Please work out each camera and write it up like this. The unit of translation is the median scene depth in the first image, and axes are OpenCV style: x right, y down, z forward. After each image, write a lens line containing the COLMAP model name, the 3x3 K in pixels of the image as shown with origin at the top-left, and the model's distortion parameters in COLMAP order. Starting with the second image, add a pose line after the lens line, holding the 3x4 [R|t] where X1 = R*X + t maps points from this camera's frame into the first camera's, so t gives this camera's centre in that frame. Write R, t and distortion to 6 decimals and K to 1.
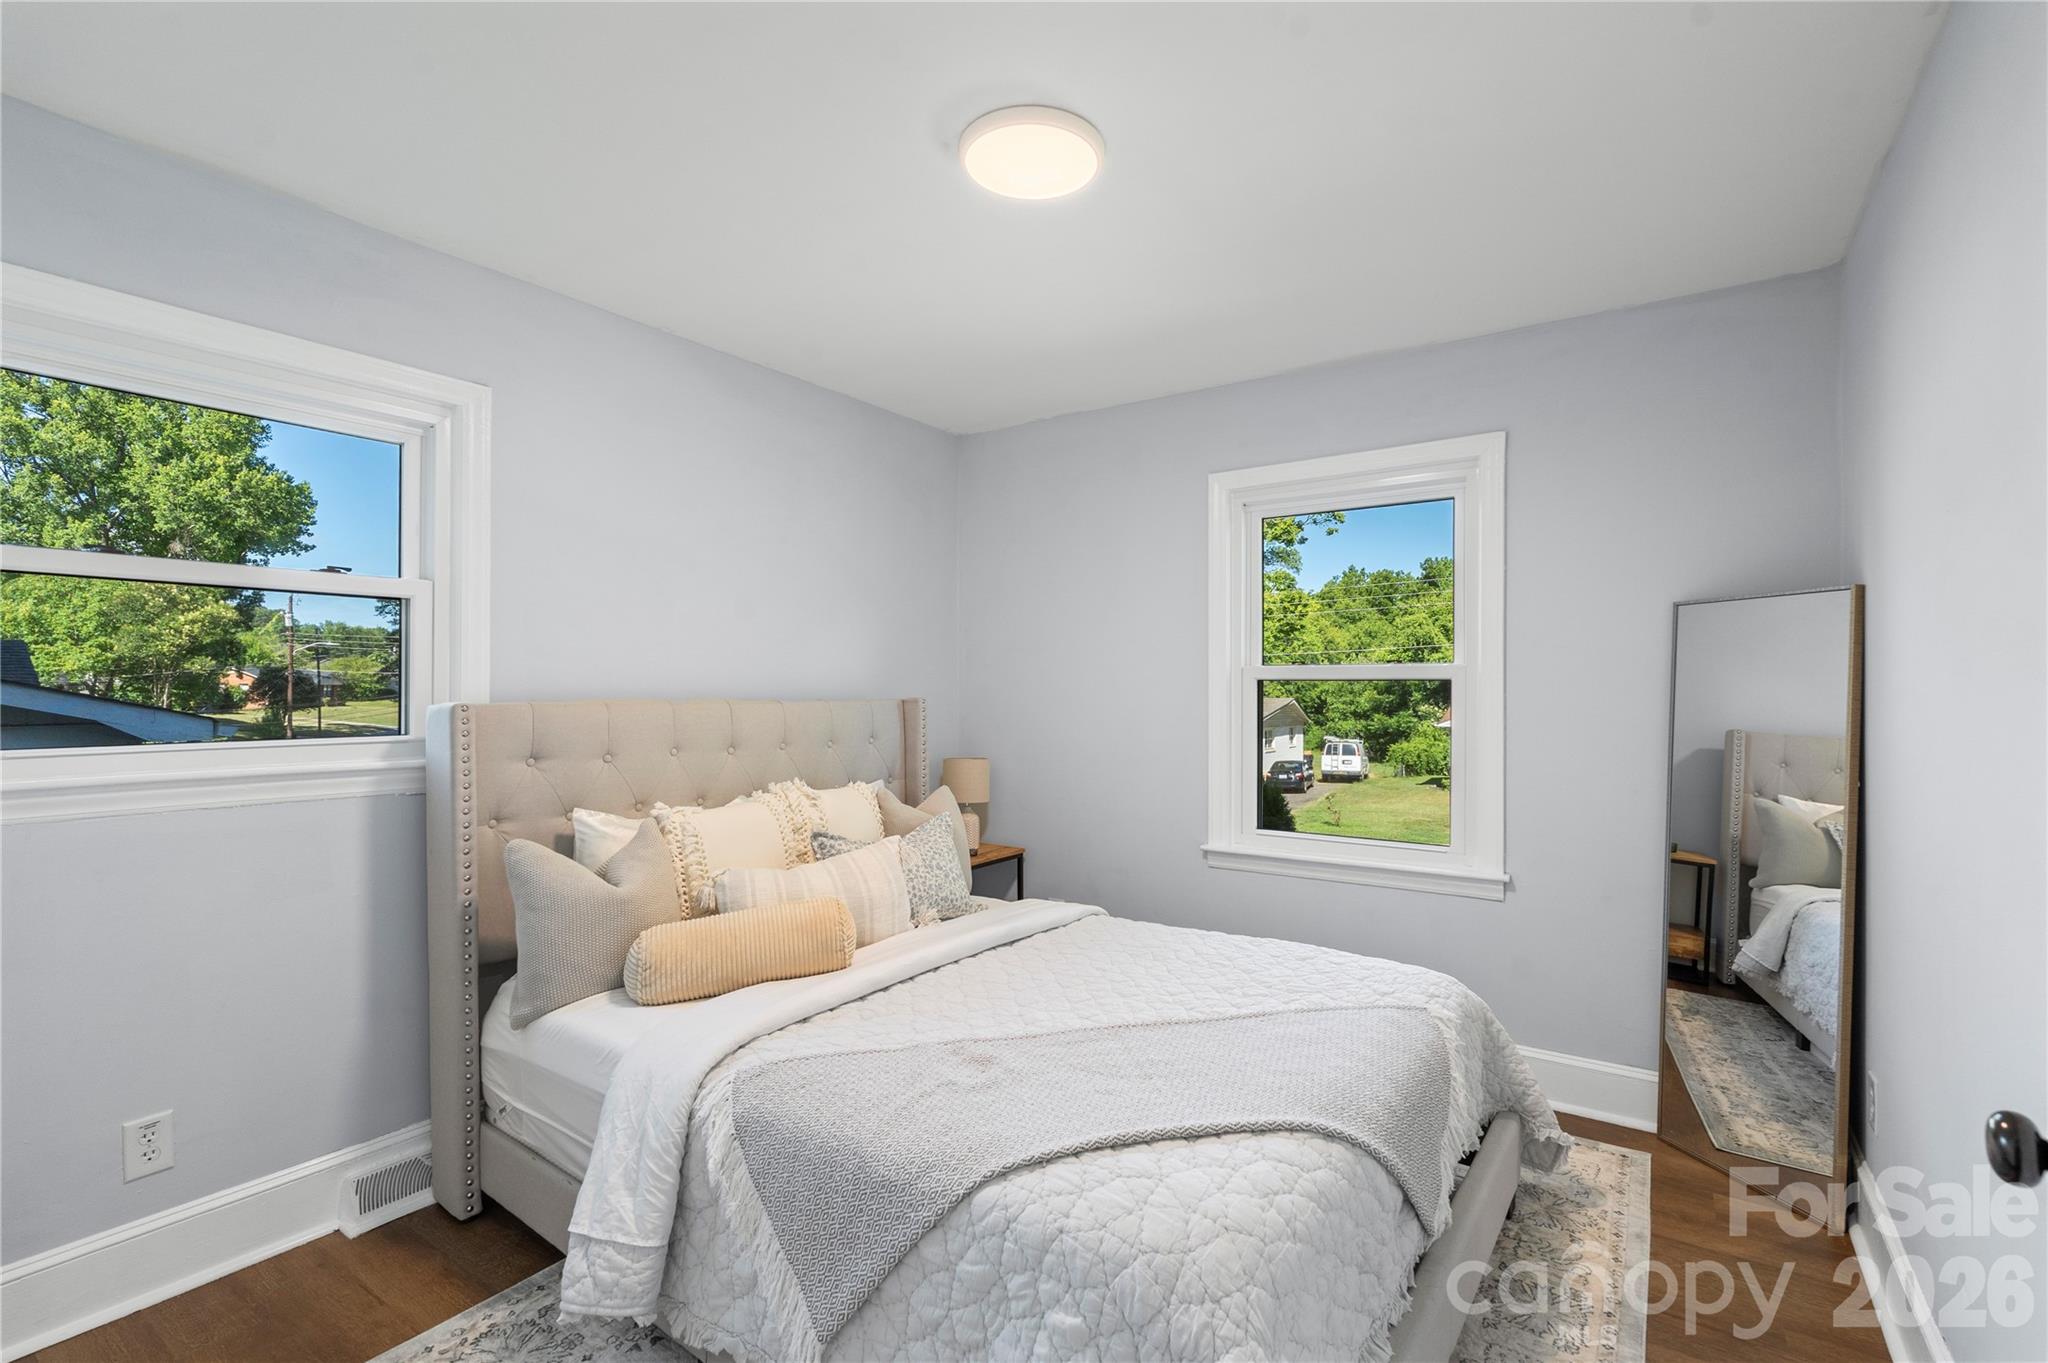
lens RADIAL K [[911.4, 0, 1011.9], [0, 911.4, 687.2], [0, 0, 1]] dist [0.000225, -0.000374]
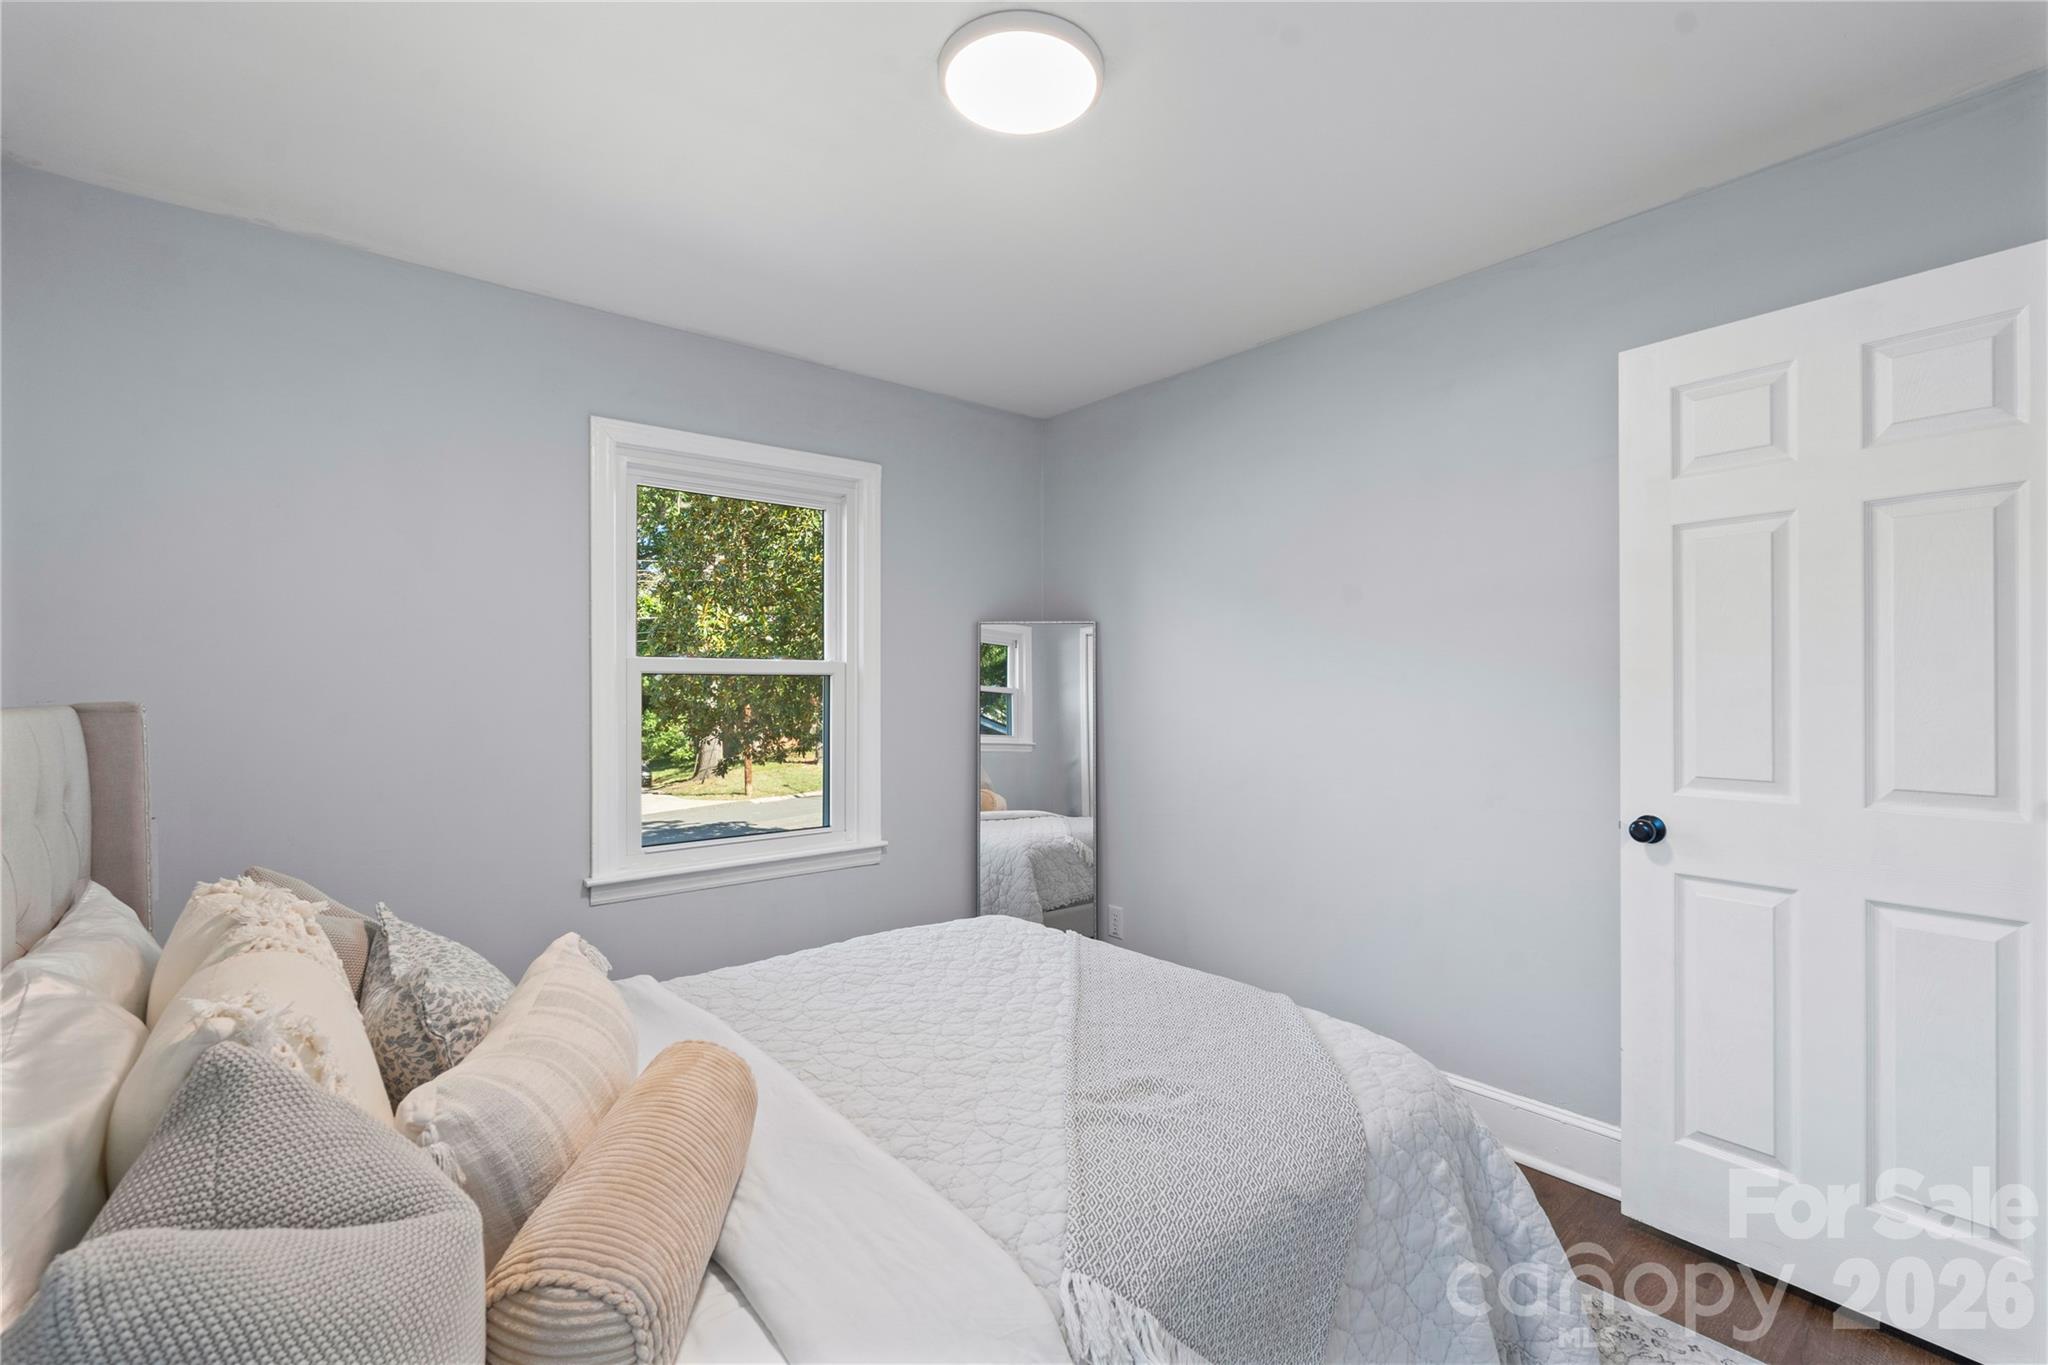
lens RADIAL K [[911.4, 0, 1025.6], [0, 911.4, 690.3], [0, 0, 1]] dist [0.000225, -0.000374]
pose [[0.265227, -0.004586, 0.964175, -0.456428], [0.000836, 0.999989, 0.004526, 0.004375], [-0.964186, -0.000394, 0.265228, 0.421774]]
